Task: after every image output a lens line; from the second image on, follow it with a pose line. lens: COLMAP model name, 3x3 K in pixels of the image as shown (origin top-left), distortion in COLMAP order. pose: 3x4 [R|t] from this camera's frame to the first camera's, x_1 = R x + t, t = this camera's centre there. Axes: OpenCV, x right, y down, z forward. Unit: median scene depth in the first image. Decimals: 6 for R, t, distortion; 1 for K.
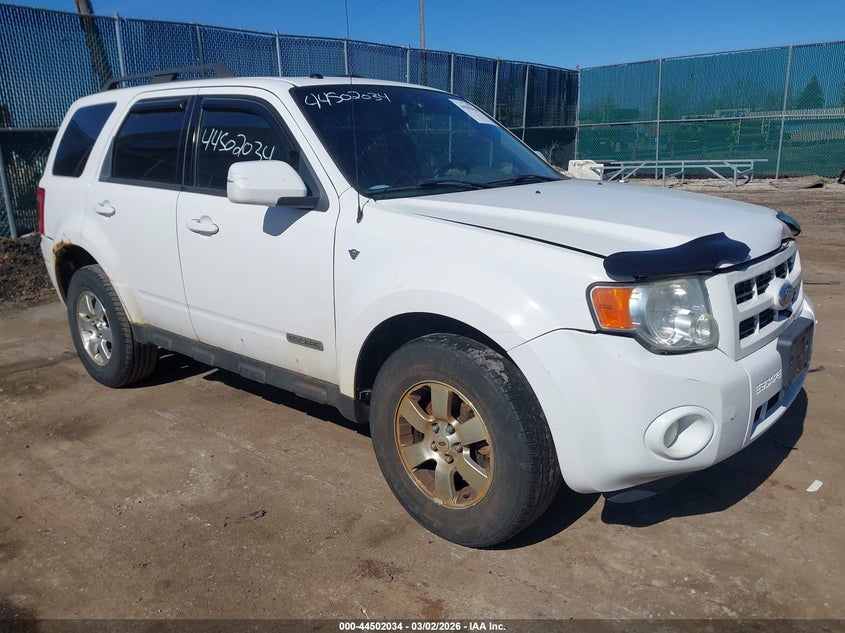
lens RADIAL K [[613.6, 0, 422.5], [0, 613.6, 316.5], [0, 0, 1]] dist [-0.006736, -0.003627]
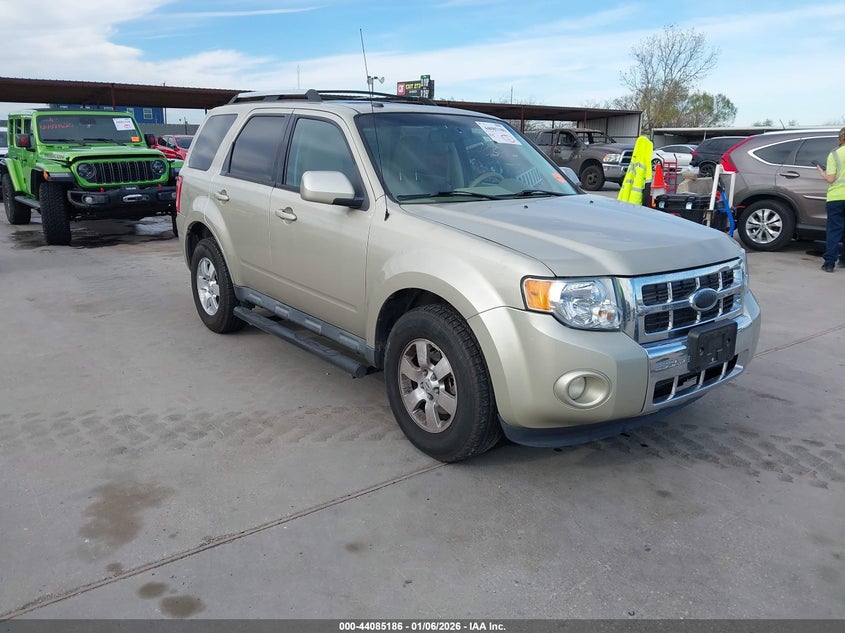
lens RADIAL K [[625.3, 0, 394.8], [0, 625.3, 319.7], [0, 0, 1]] dist [-0.002060, 0.001301]
pose [[0.972531, 0.093670, -0.213095, 0.201651], [-0.089592, 0.995564, 0.028739, 0.021849], [0.214842, -0.008858, 0.976609, -0.311520]]
